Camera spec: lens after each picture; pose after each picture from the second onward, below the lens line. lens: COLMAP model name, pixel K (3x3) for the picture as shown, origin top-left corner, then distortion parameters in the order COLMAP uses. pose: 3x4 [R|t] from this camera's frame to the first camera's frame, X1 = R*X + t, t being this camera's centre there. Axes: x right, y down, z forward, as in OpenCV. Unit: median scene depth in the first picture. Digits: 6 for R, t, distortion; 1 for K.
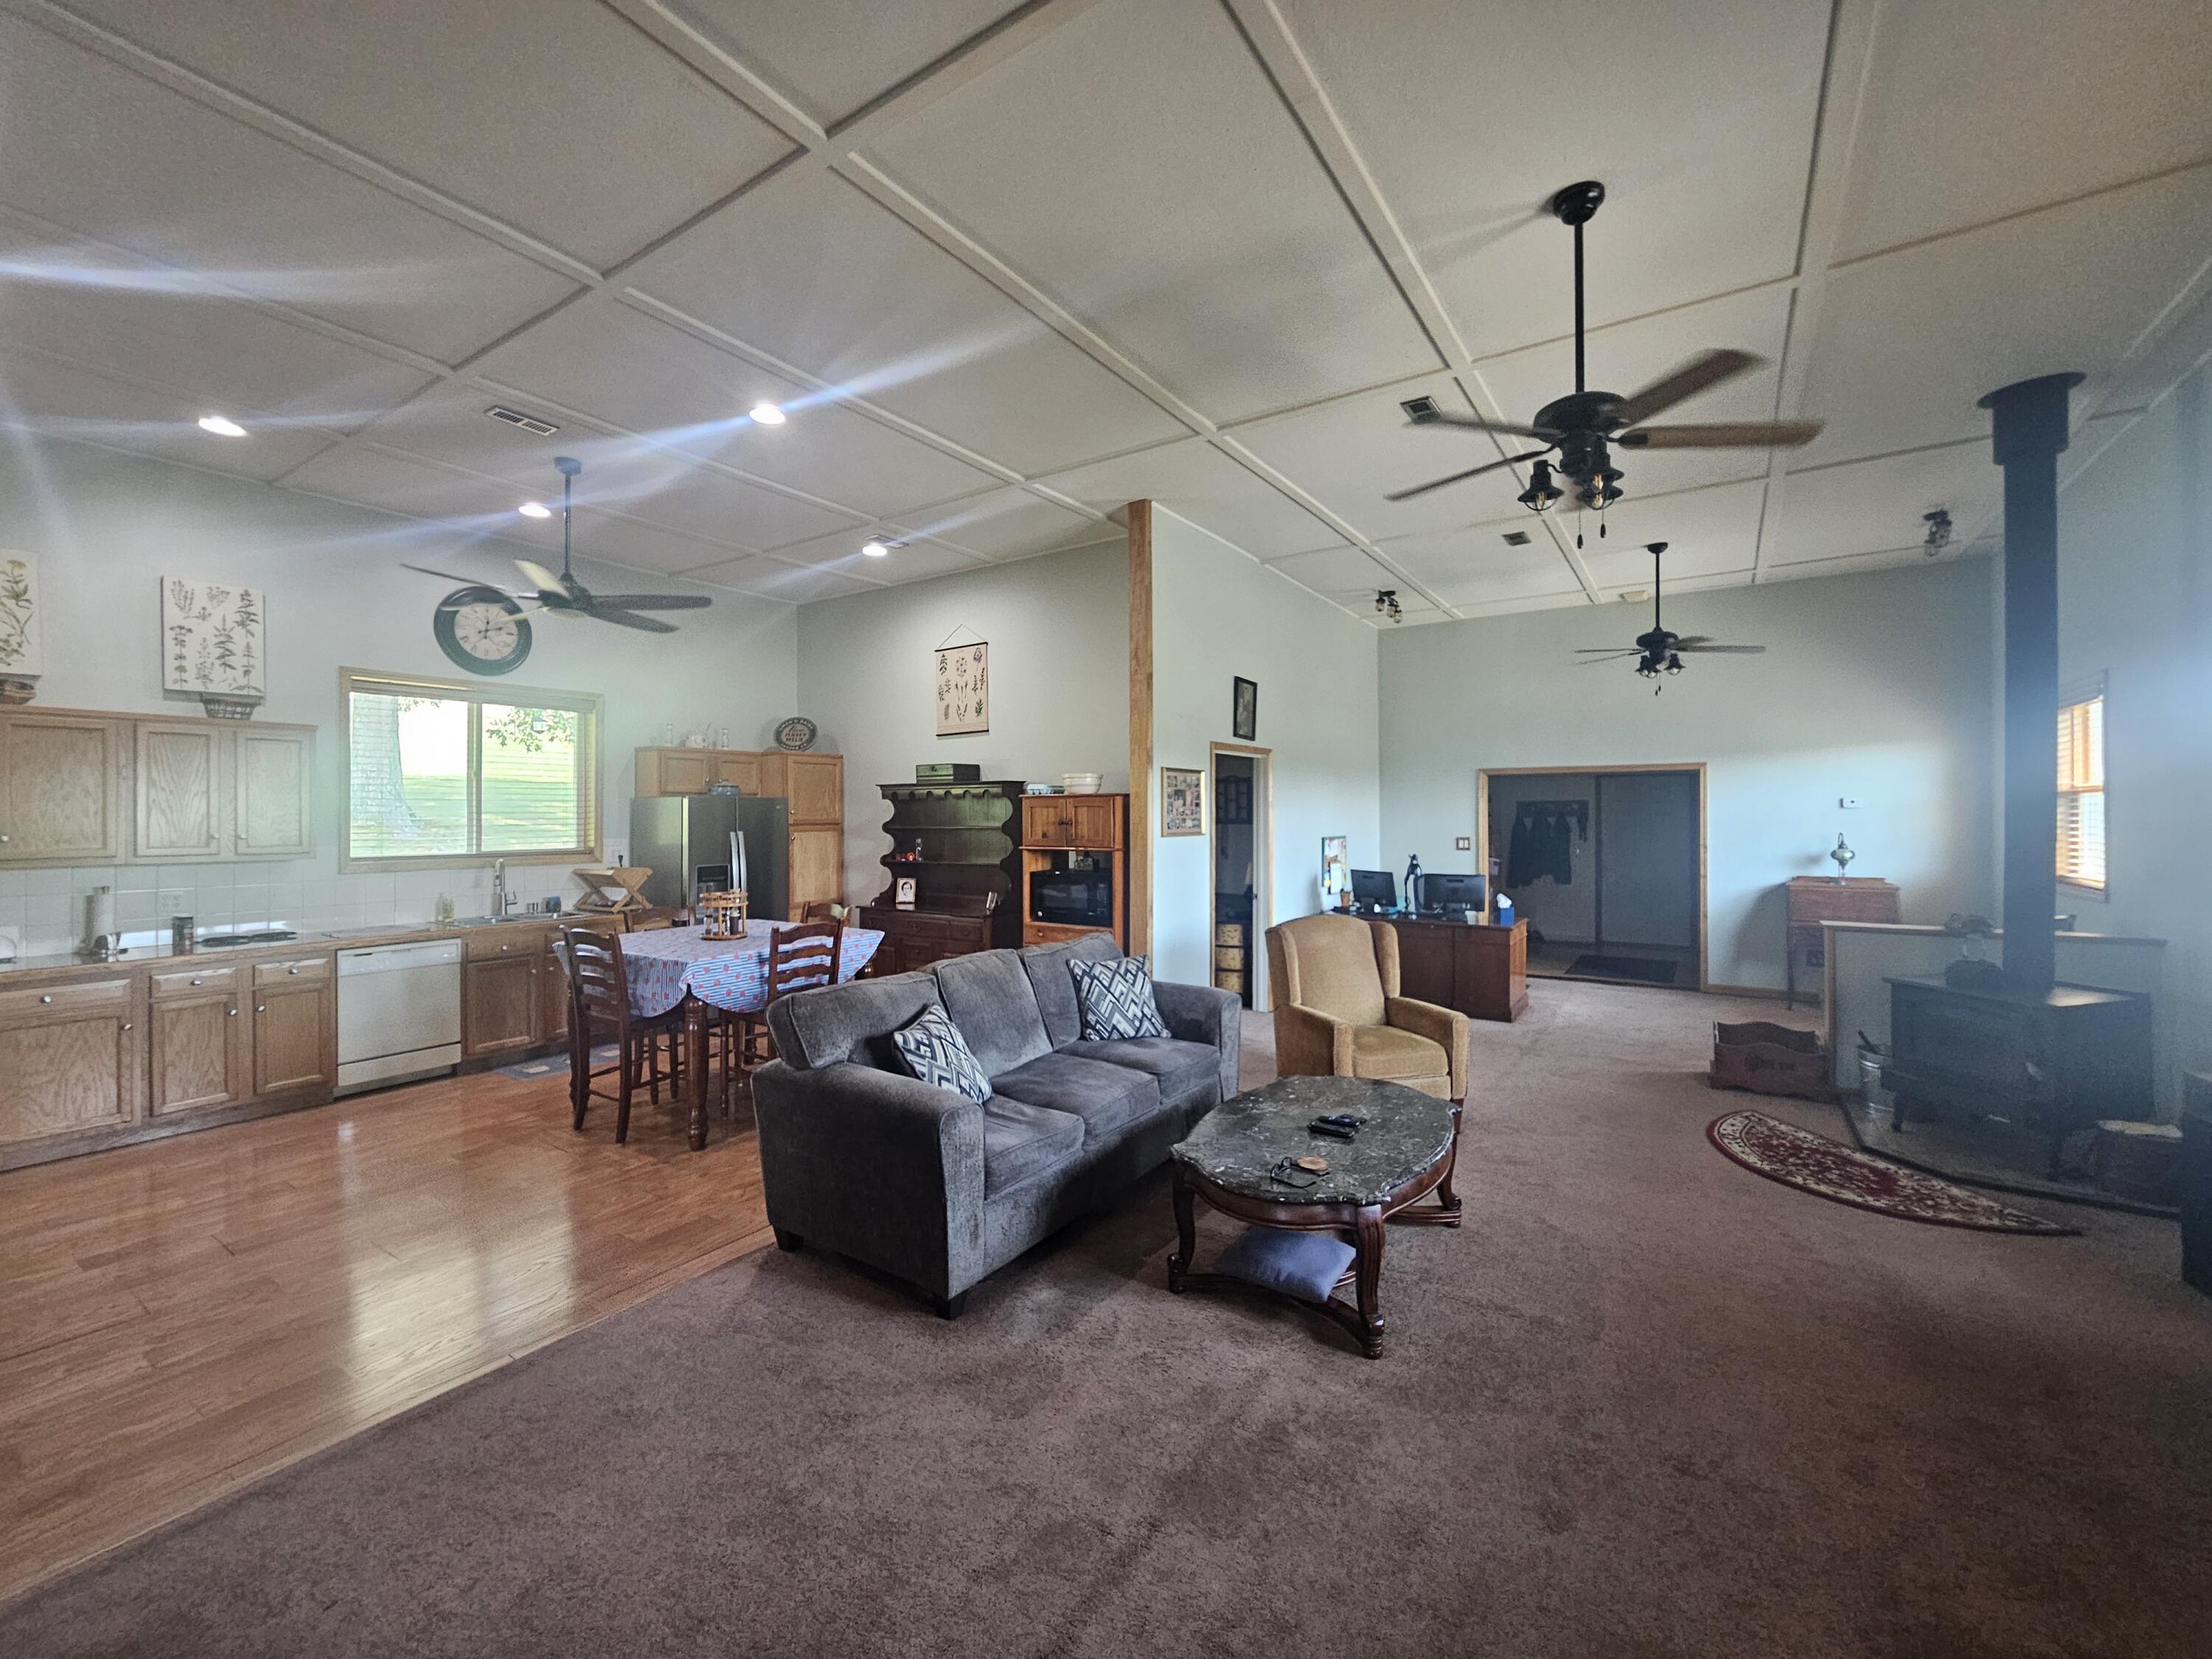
lens RADIAL K [[913.0, 0, 1098.6], [0, 913.0, 813.7], [0, 0, 1]] dist [-0.004792, -0.000377]
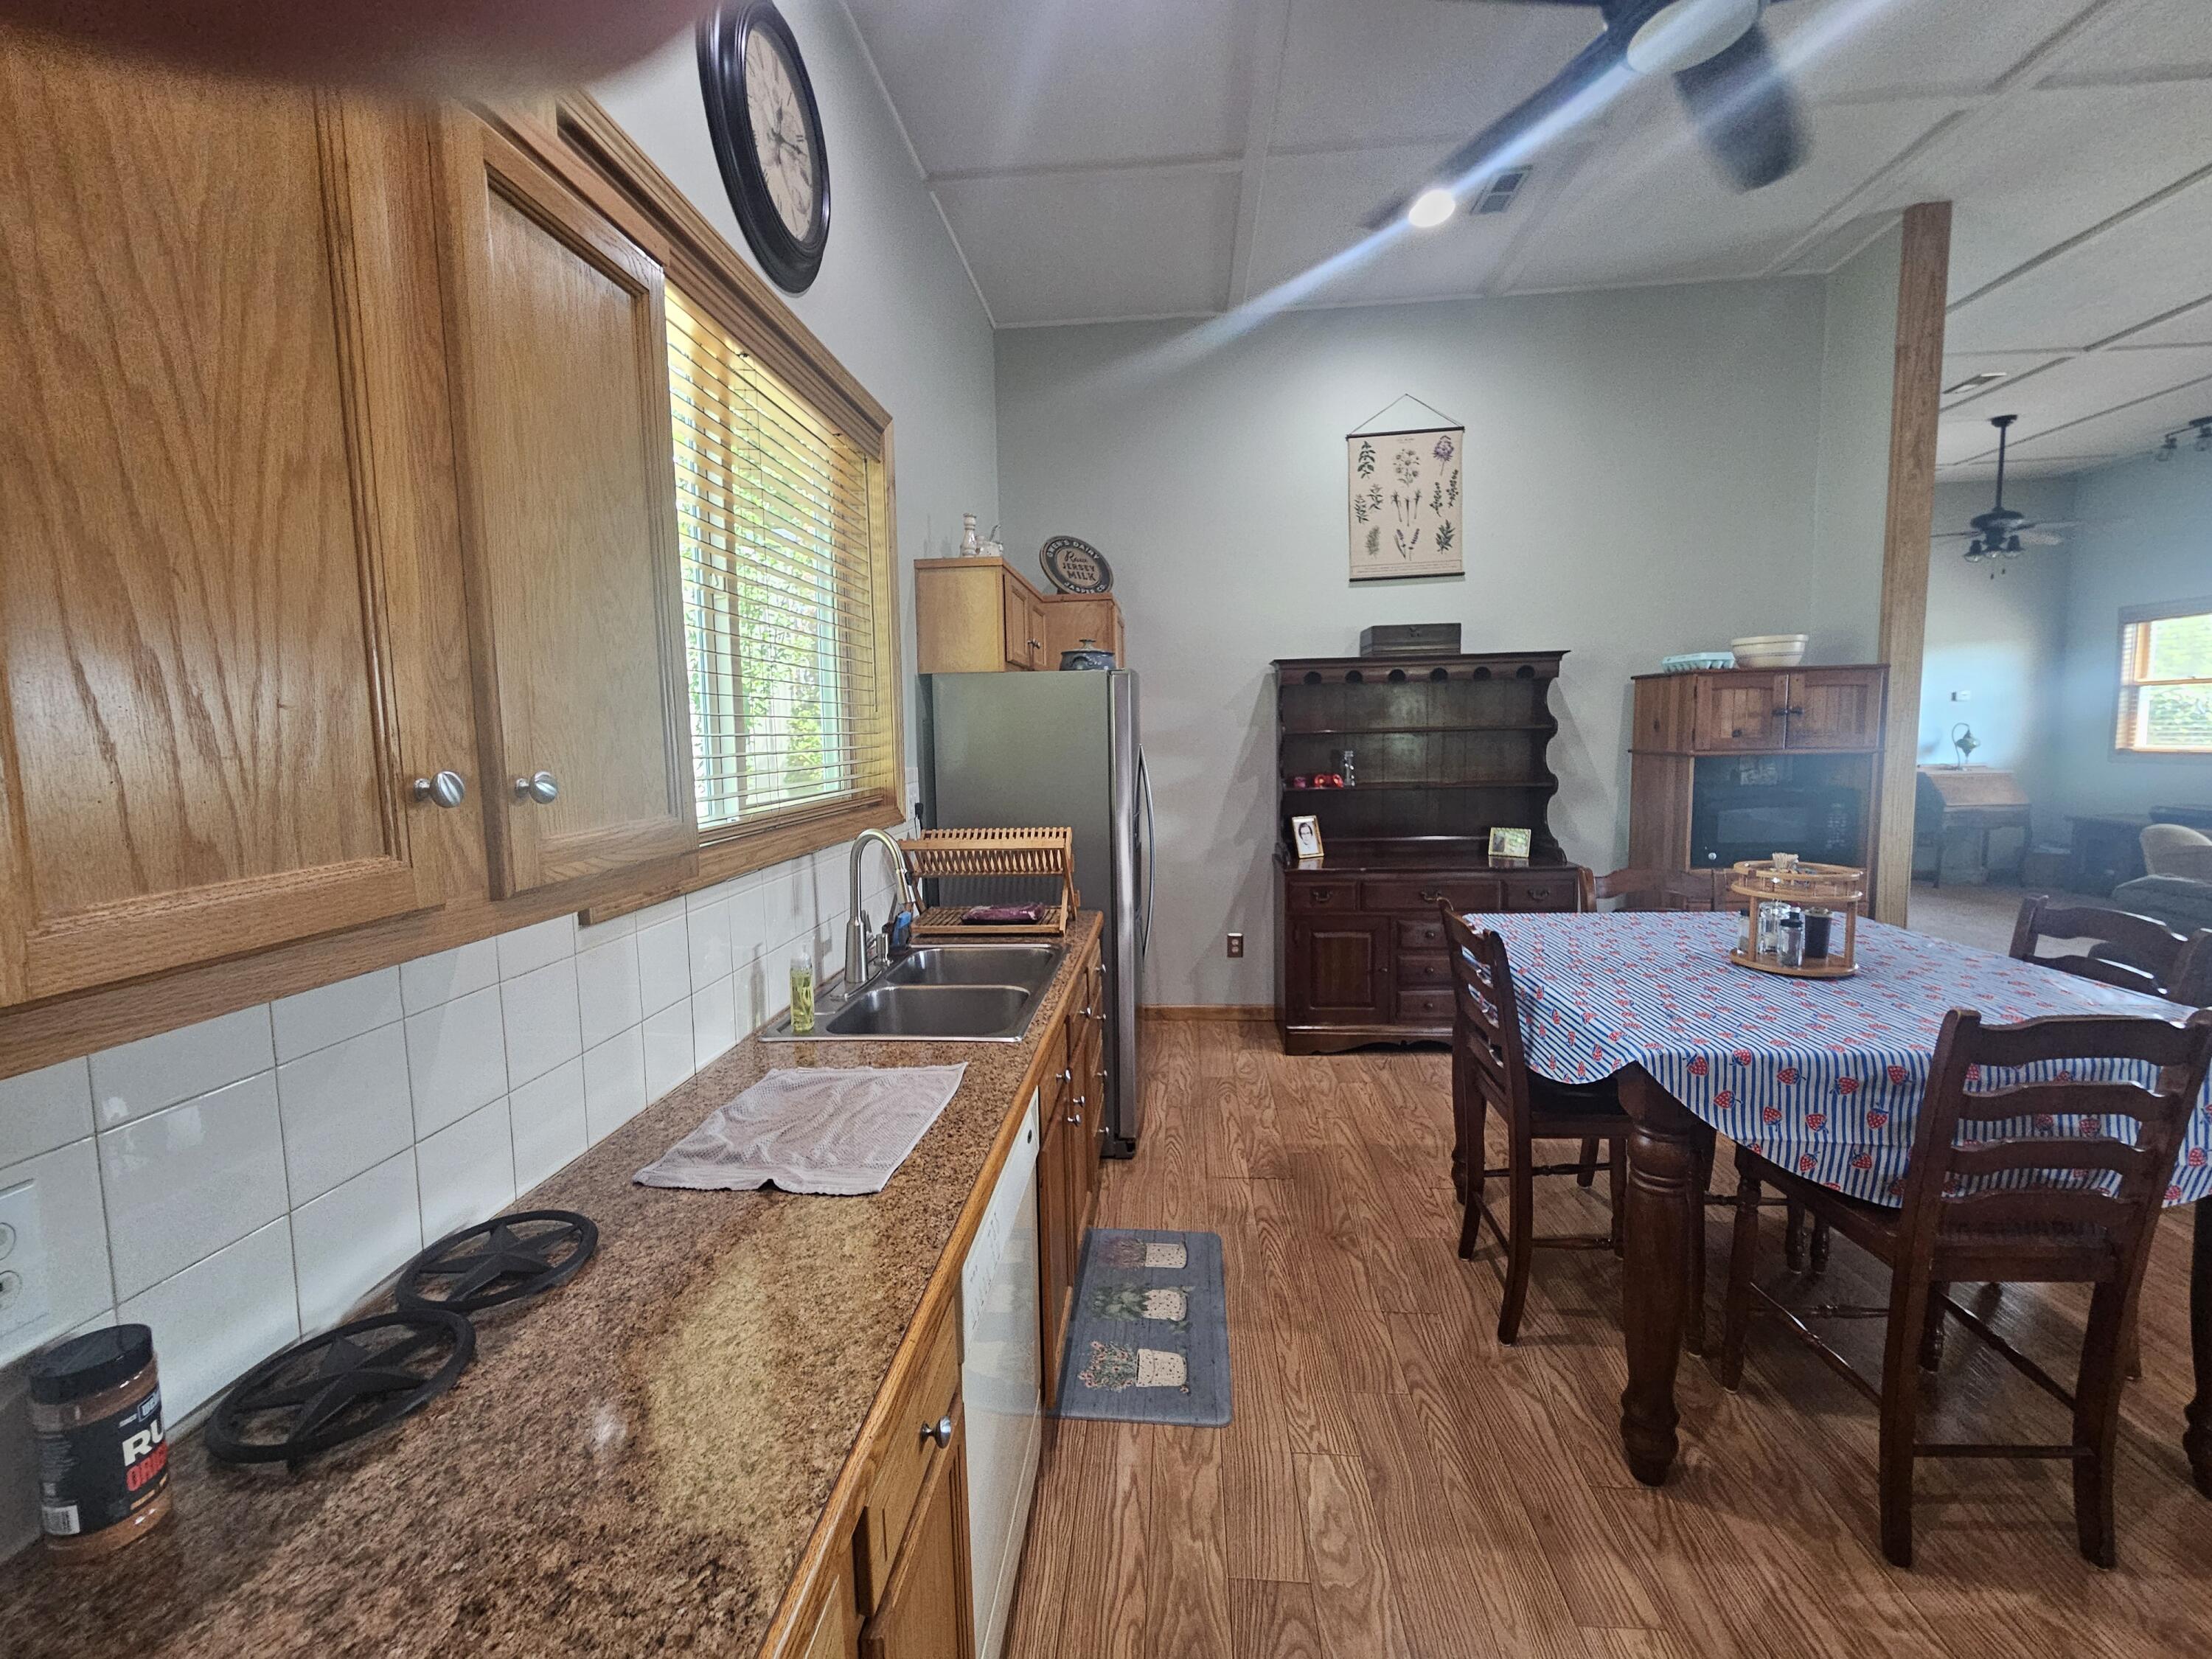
lens RADIAL K [[913.0, 0, 1098.1], [0, 913.0, 816.7], [0, 0, 1]] dist [-0.004792, -0.000377]
pose [[0.880722, -0.059341, 0.469902, -0.640432], [0.018774, 0.995715, 0.090554, 0.013380], [-0.473262, -0.070931, 0.878061, 0.553152]]
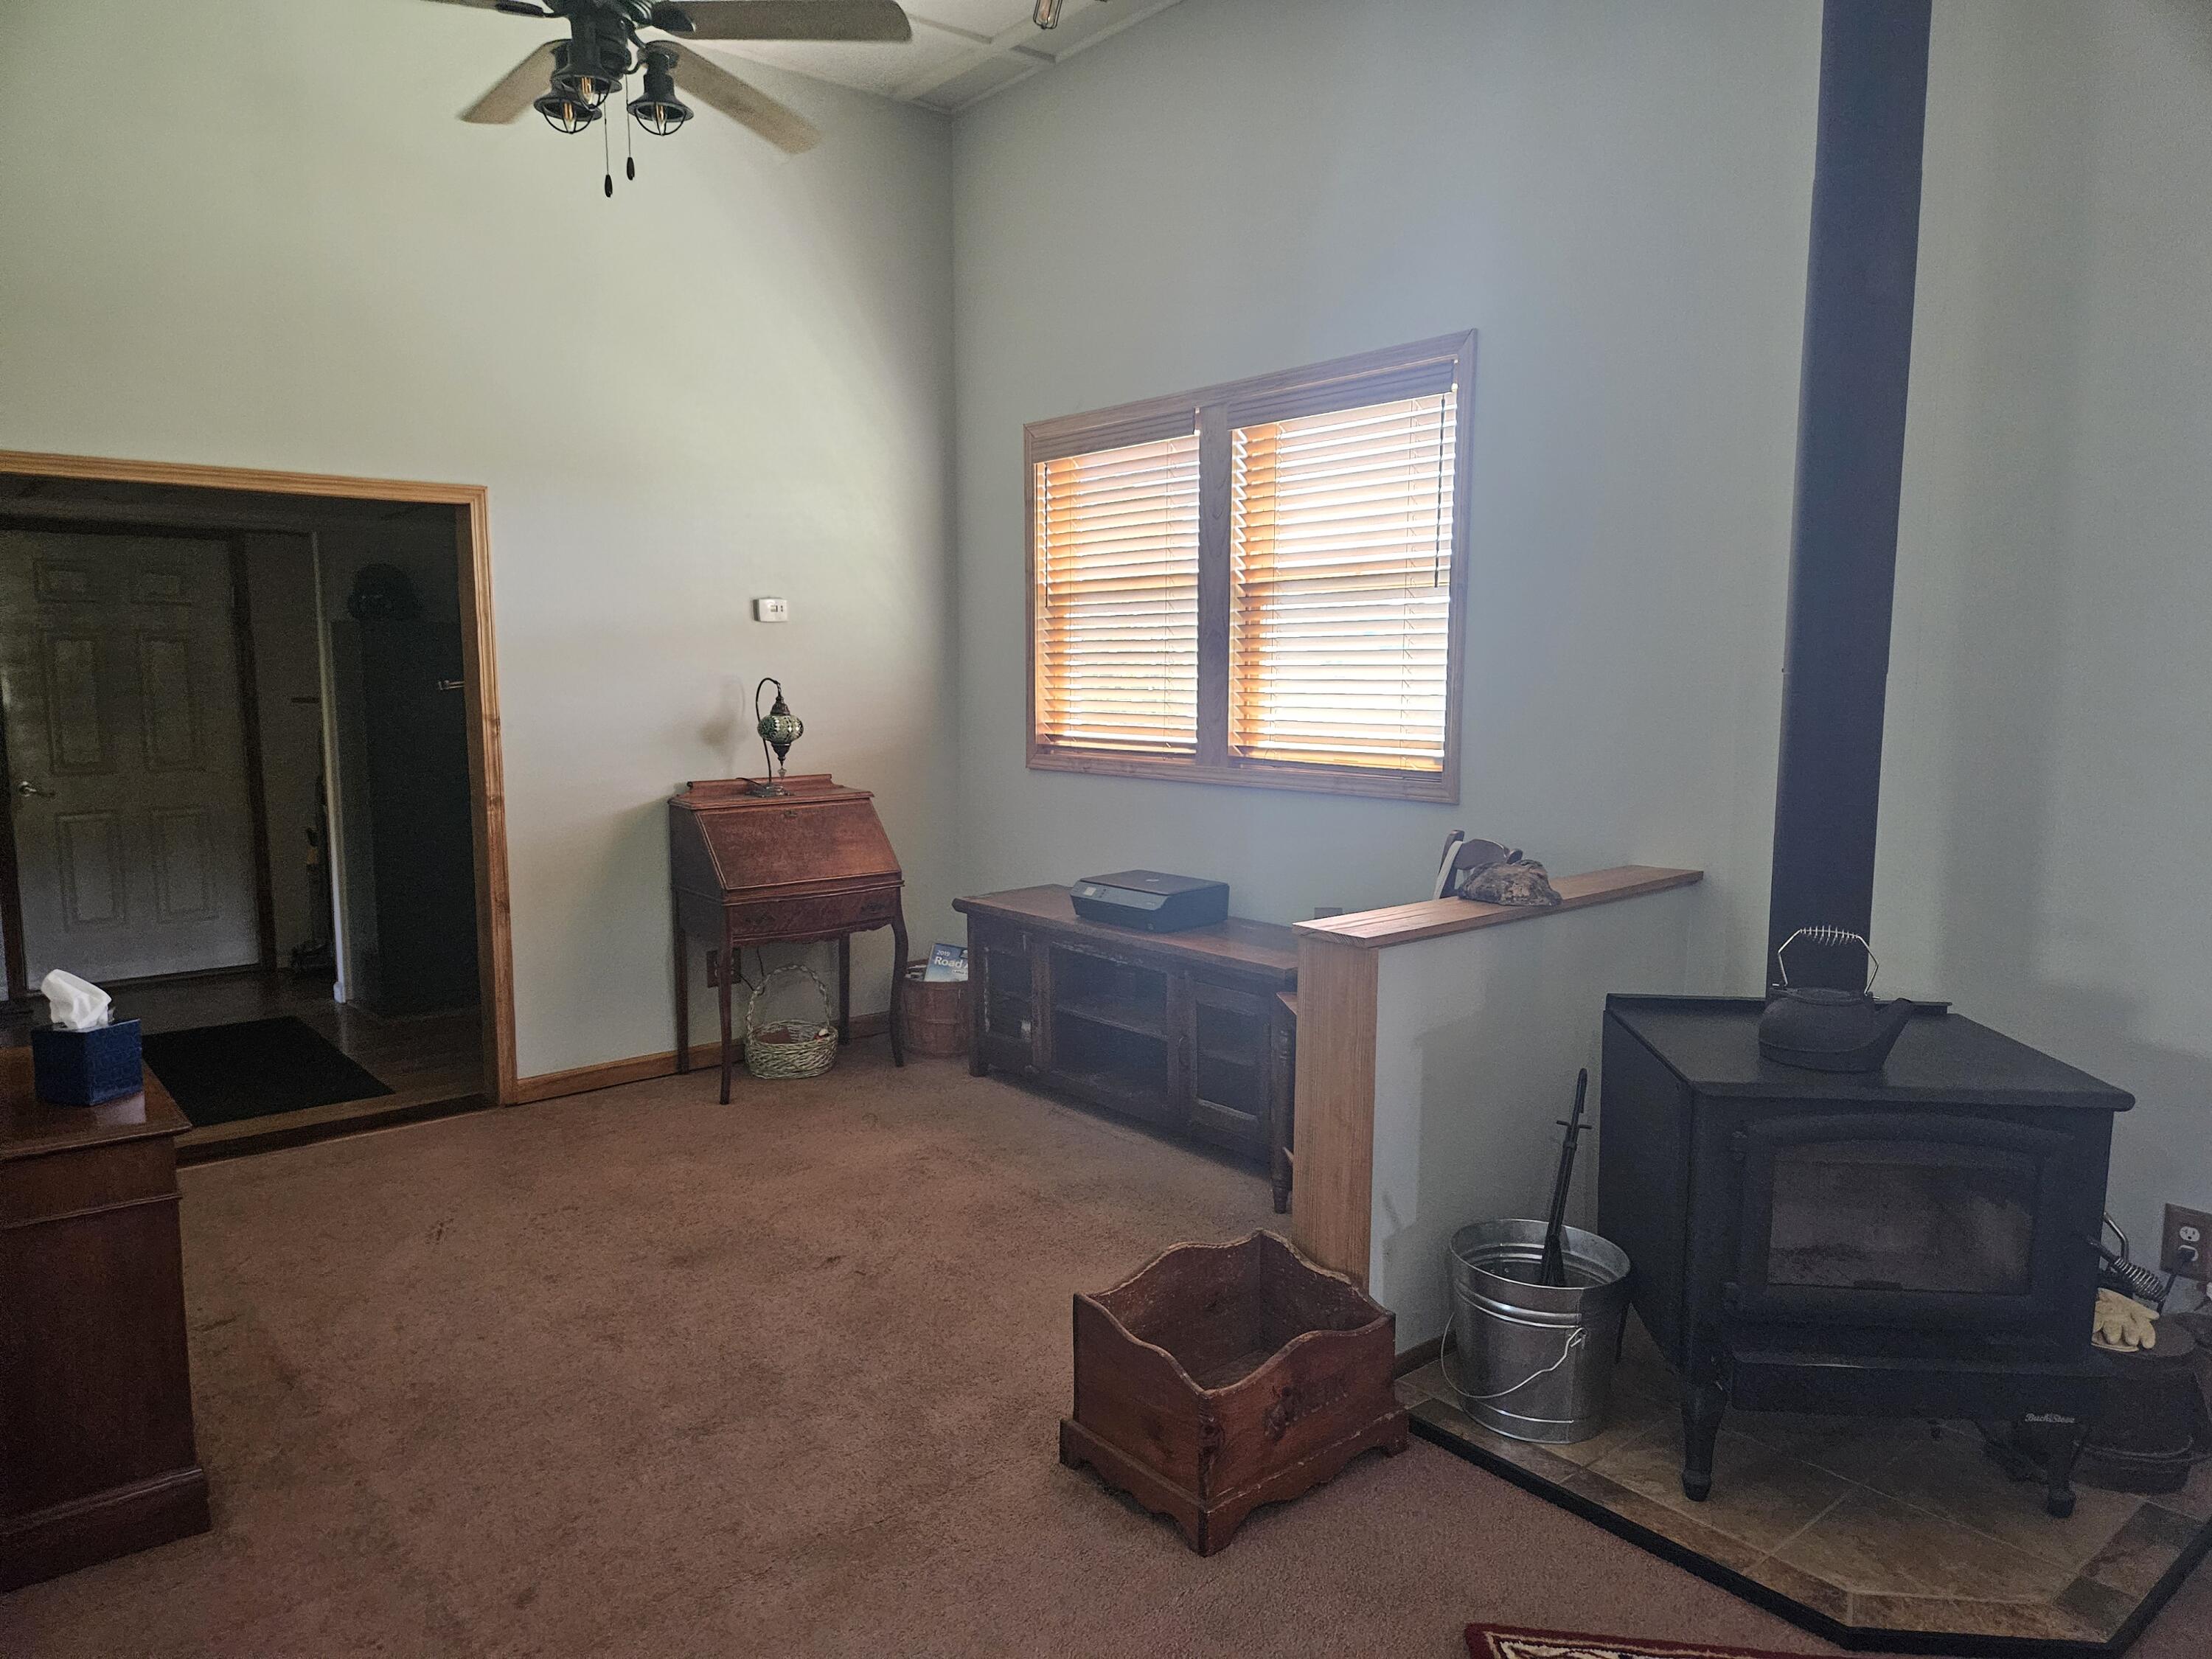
lens RADIAL K [[1469.3, 0, 1105.1], [0, 1469.3, 833.0], [0, 0, 1]] dist [0.010456, 0.000872]
pose [[0.284926, -0.108506, 0.952388, 0.180391], [0.001831, 0.993632, 0.112657, 0.015788], [-0.958548, -0.030355, 0.283310, 0.669564]]
